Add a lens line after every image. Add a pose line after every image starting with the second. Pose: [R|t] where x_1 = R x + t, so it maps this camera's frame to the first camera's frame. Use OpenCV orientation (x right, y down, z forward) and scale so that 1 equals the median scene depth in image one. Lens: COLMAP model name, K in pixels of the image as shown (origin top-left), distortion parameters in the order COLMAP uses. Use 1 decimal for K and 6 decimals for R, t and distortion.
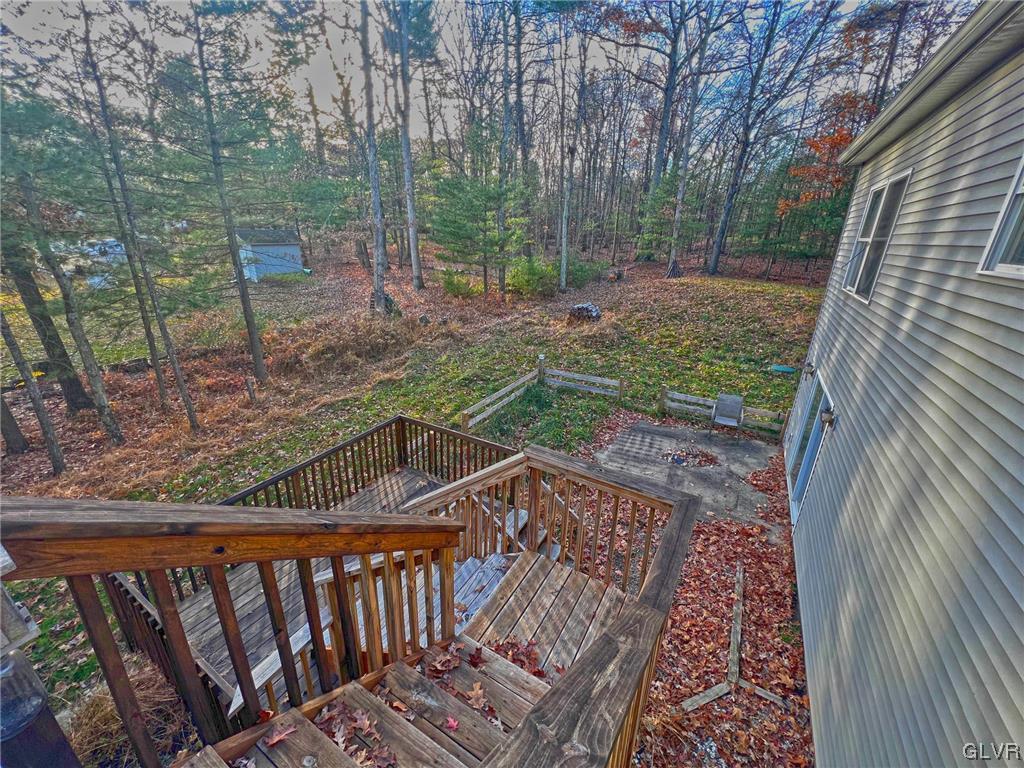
lens RADIAL K [[409.8, 0, 512.0], [0, 409.8, 384.0], [0, 0, 1]] dist [-0.000239, -0.000257]
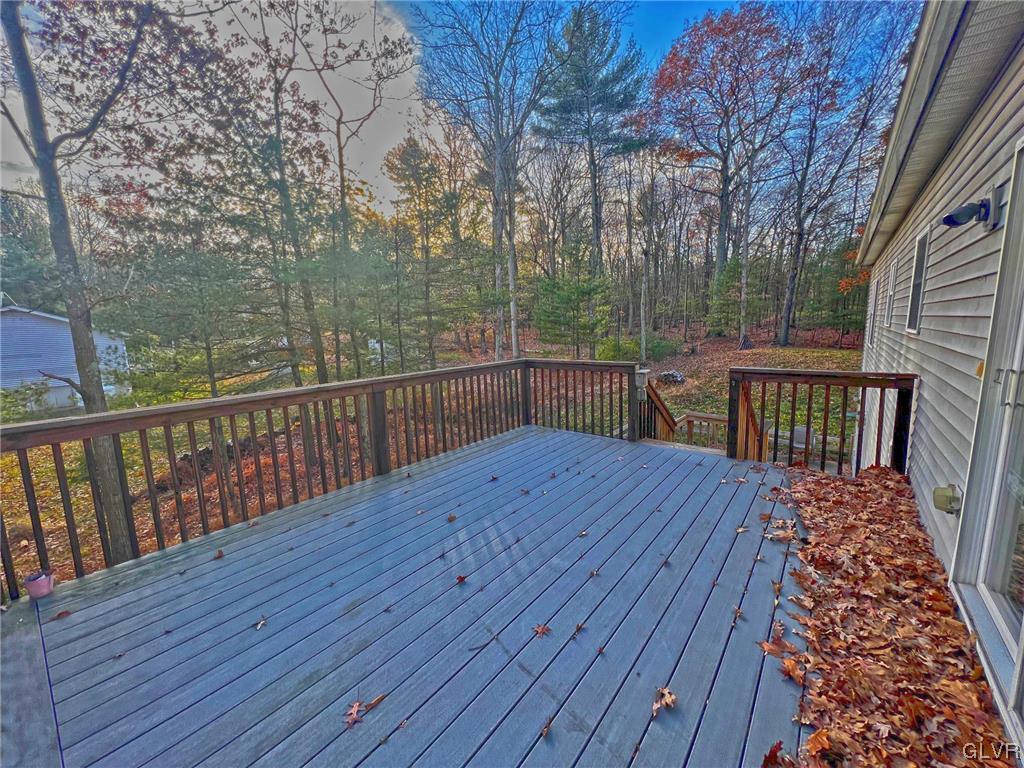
lens RADIAL K [[409.7, 0, 507.7], [0, 409.7, 383.9], [0, 0, 1]] dist [-0.014008, 0.000613]
pose [[0.986480, -0.025495, -0.161885, -0.056927], [-0.006948, 0.980430, -0.196746, 0.046332], [0.163733, 0.195211, 0.966998, -0.134572]]
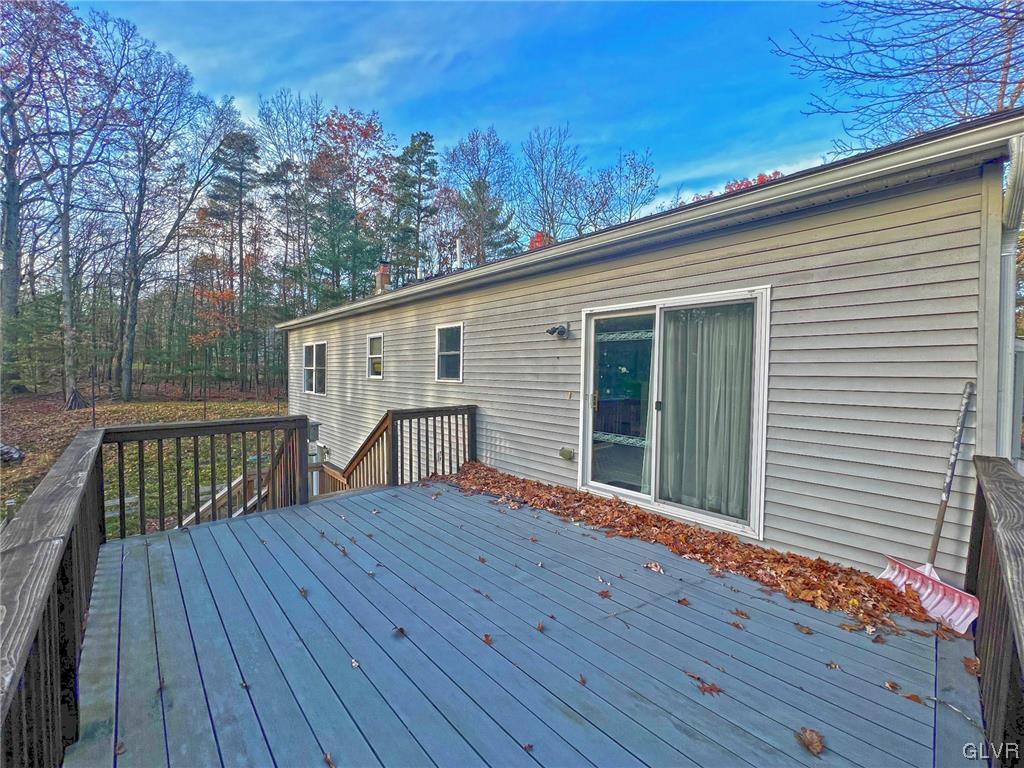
lens RADIAL K [[409.7, 0, 507.7], [0, 409.7, 383.9], [0, 0, 1]] dist [-0.014008, 0.000613]
pose [[0.291185, -0.047647, 0.955480, -0.151750], [0.320657, 0.945845, -0.050555, 0.026440], [-0.901327, 0.321102, 0.290694, -0.084630]]
